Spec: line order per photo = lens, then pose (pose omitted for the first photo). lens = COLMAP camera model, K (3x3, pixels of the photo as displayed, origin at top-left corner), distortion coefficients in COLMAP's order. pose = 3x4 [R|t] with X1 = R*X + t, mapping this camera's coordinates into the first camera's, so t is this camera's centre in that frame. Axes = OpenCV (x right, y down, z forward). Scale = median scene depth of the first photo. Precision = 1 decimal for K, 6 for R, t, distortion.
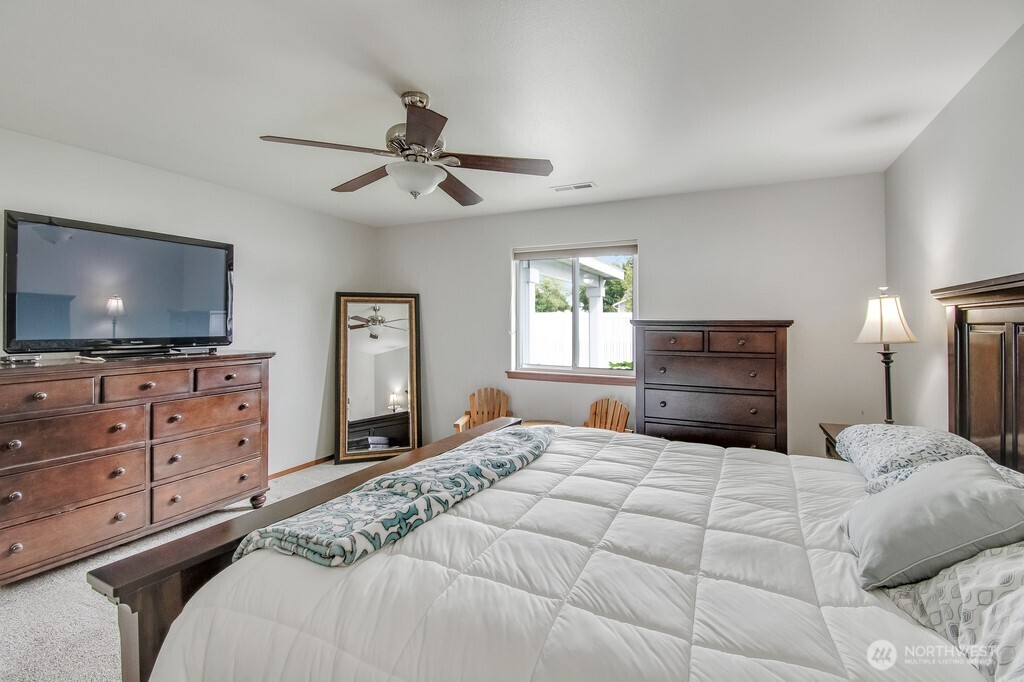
lens RADIAL K [[456.1, 0, 511.7], [0, 456.1, 298.9], [0, 0, 1]] dist [0.000004, 0.000053]
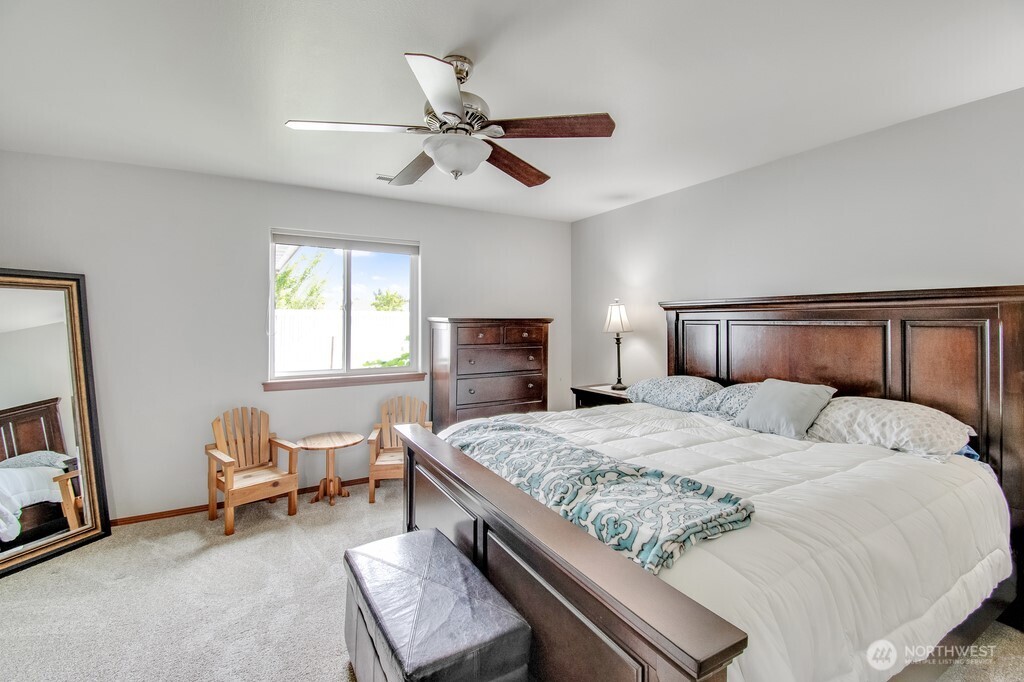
lens RADIAL K [[455.7, 0, 508.8], [0, 455.7, 310.8], [0, 0, 1]] dist [0.036205, -0.028098]
pose [[0.562627, 0.012552, 0.826615, -0.563258], [-0.040277, 0.999114, 0.012243, 0.009493], [-0.825729, -0.040182, 0.562634, 0.273249]]
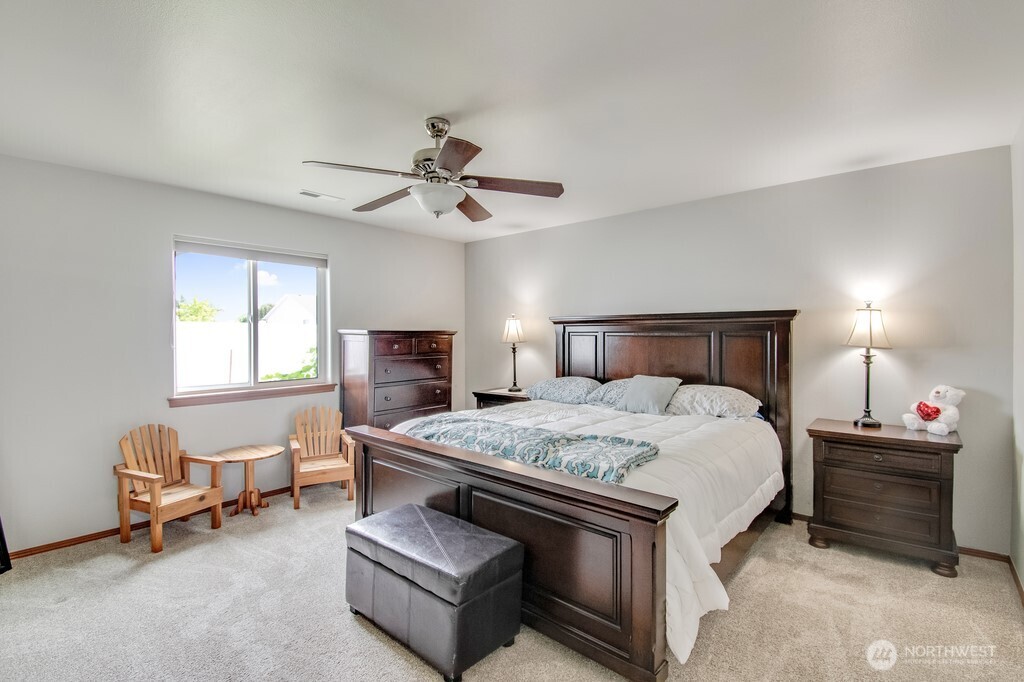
lens RADIAL K [[467.7, 0, 501.6], [0, 467.7, 334.6], [0, 0, 1]] dist [0.047403, -0.030373]
pose [[0.276982, -0.009464, 0.960829, -0.796832], [-0.047210, 0.998610, 0.023446, 0.012668], [-0.959715, -0.051855, 0.276150, 0.349787]]
